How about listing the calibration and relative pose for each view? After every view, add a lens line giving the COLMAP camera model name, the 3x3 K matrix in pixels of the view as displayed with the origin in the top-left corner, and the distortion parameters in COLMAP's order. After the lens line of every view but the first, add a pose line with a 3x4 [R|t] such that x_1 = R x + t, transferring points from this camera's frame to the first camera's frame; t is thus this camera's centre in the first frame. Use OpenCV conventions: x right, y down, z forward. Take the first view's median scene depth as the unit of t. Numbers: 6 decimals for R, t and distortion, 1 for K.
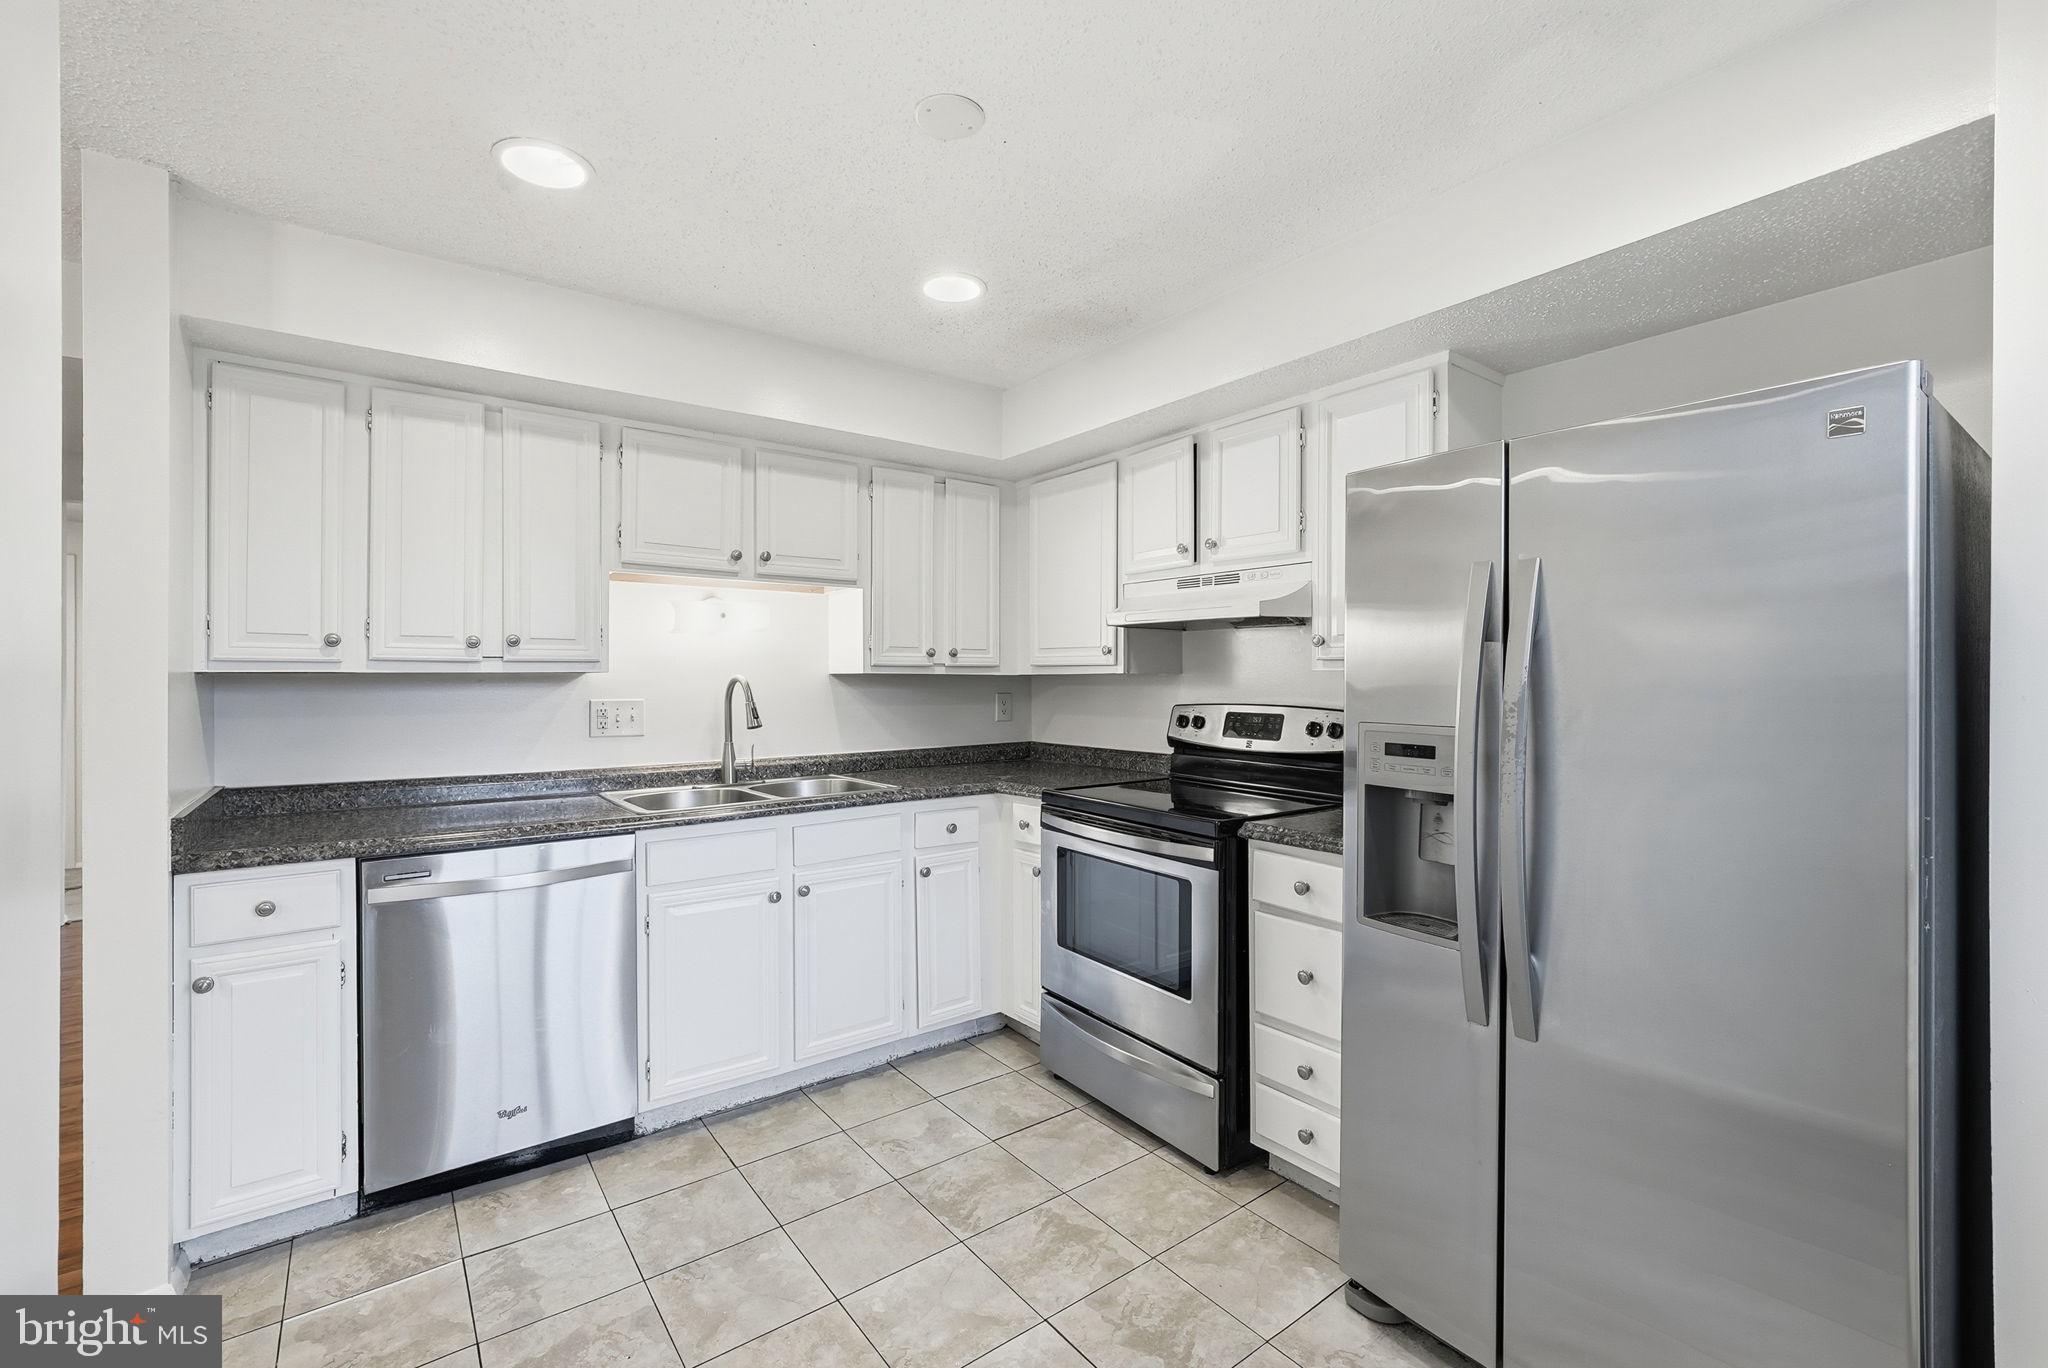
lens RADIAL K [[885.0, 0, 983.1], [0, 885.0, 680.2], [0, 0, 1]] dist [-0.001943, 0.000260]
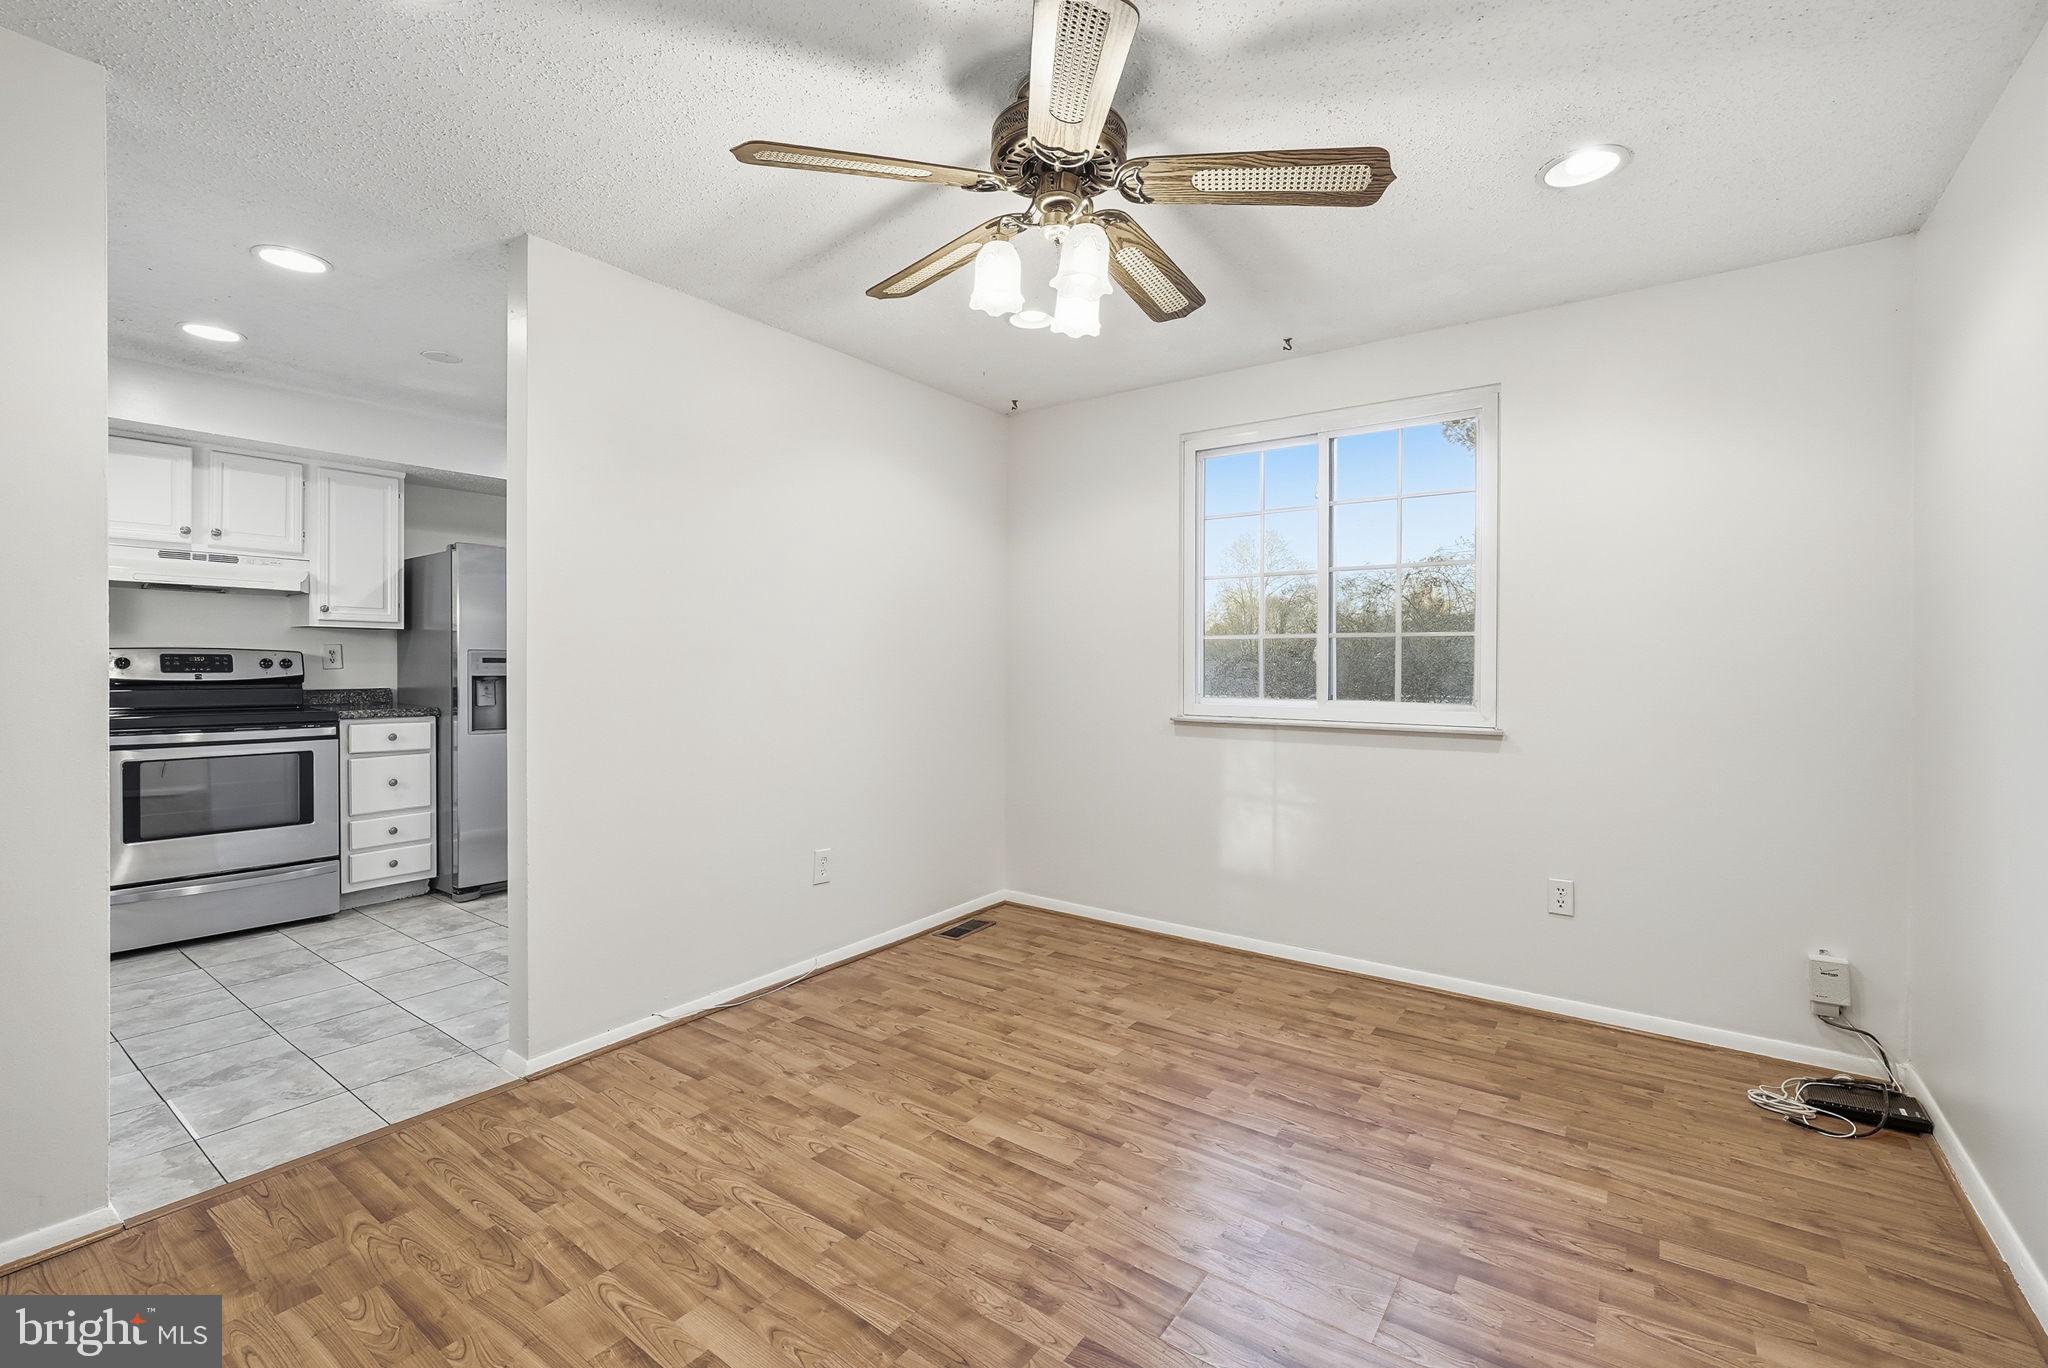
lens RADIAL K [[885.0, 0, 983.1], [0, 885.0, 680.2], [0, 0, 1]] dist [-0.001943, 0.000260]
pose [[-0.258044, -0.017977, 0.965966, -1.417607], [-0.001495, 0.999833, 0.018208, 0.053681], [-0.966132, 0.003254, -0.258028, 0.182035]]
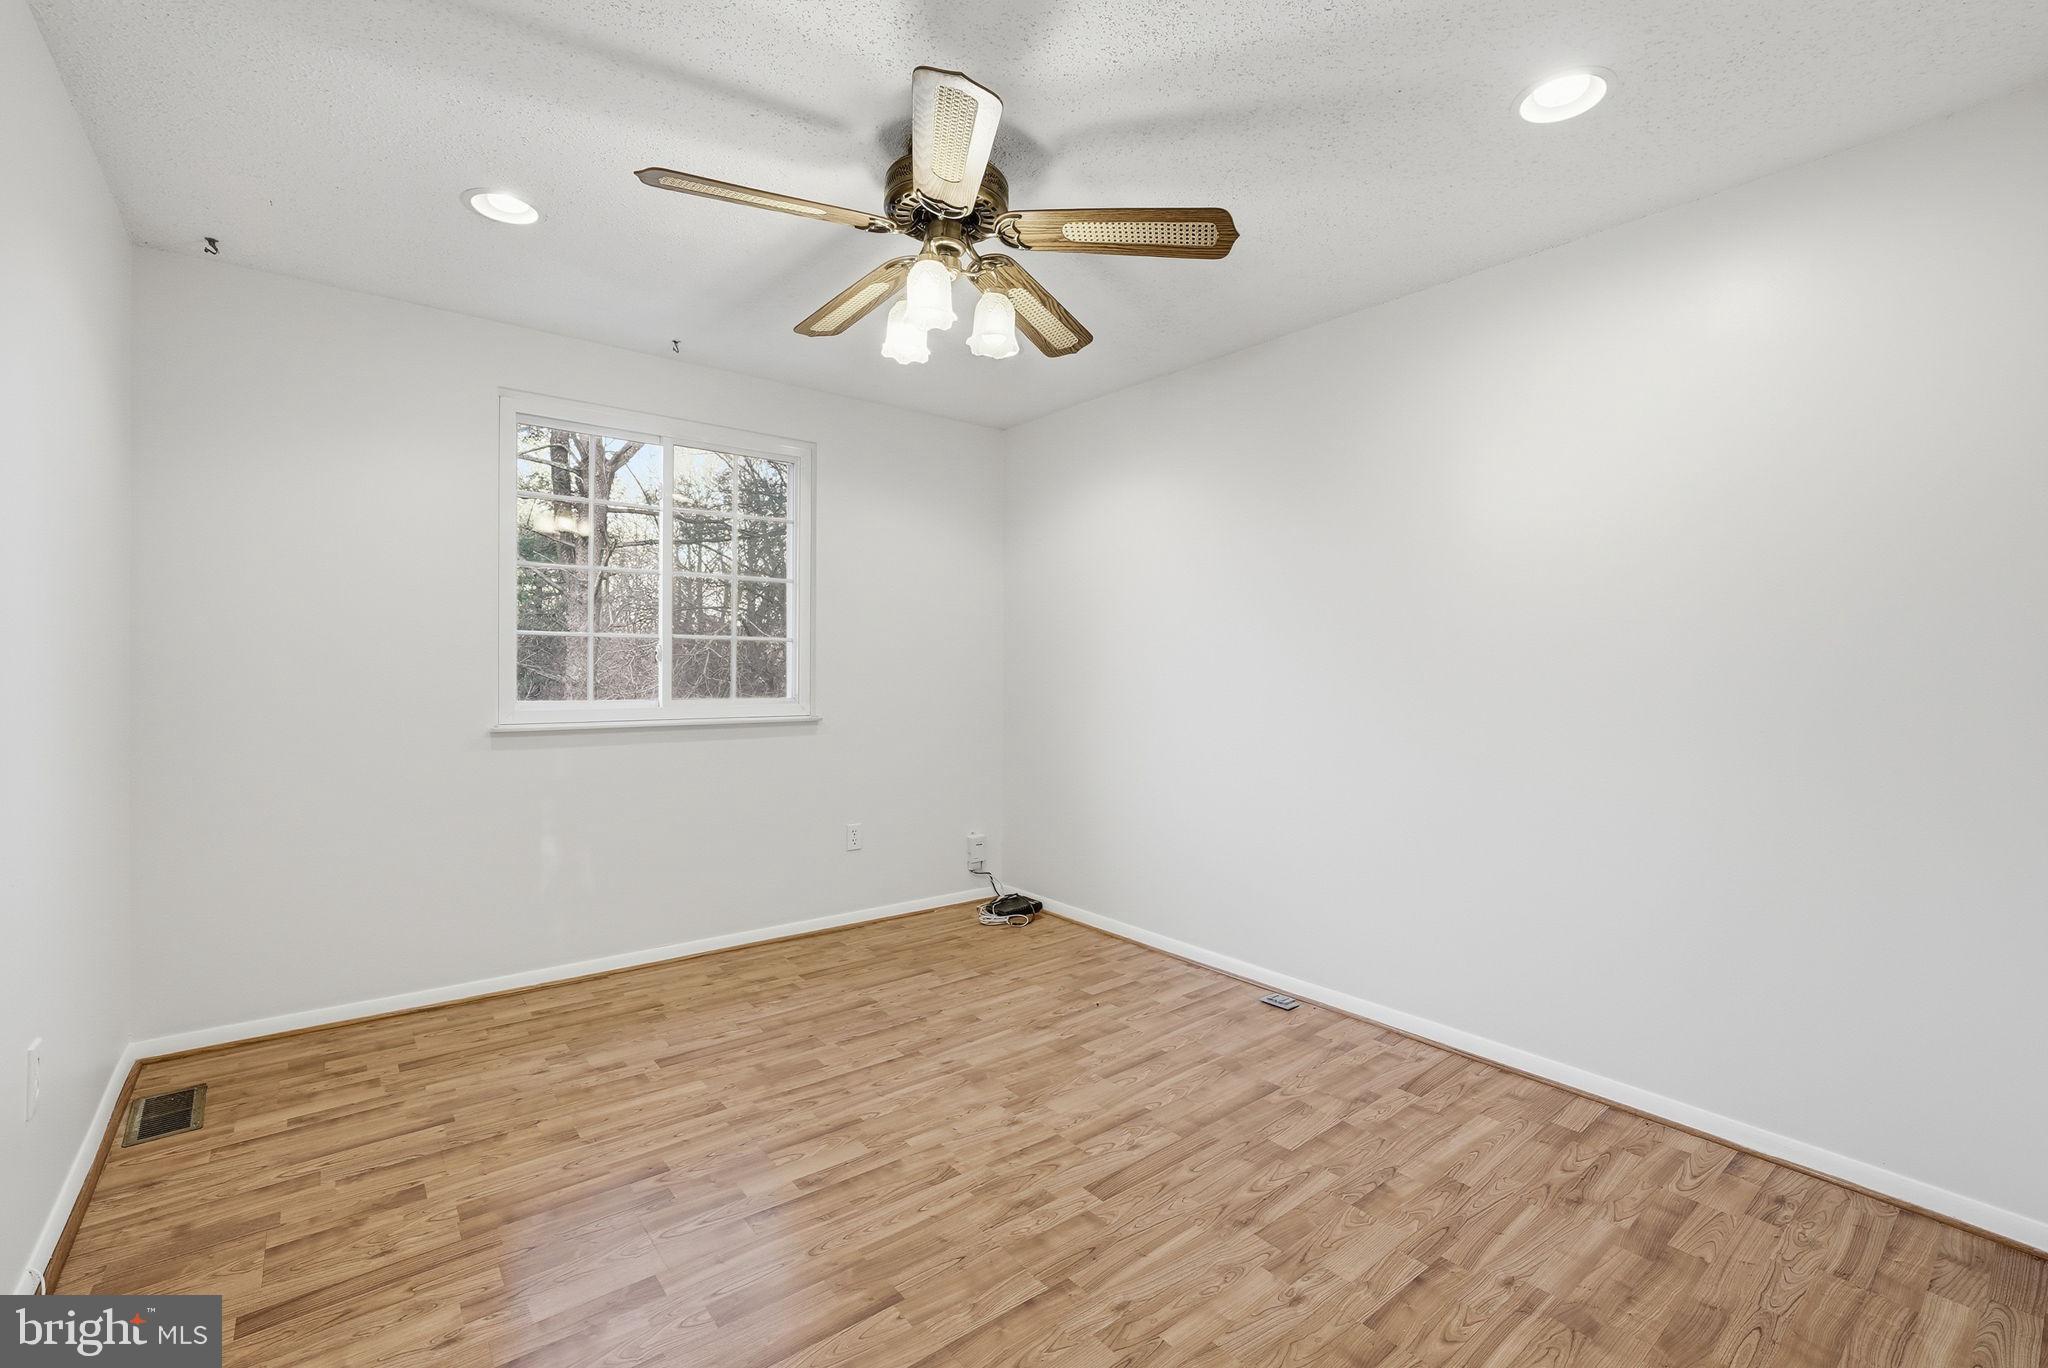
lens RADIAL K [[920.1, 0, 1025.6], [0, 920.1, 667.9], [0, 0, 1]] dist [-0.000045, 0.000380]
pose [[-0.999492, -0.008109, -0.030819, -0.857242], [-0.008200, 0.999962, 0.002815, 0.050005], [0.030795, 0.003066, -0.999521, 0.702894]]
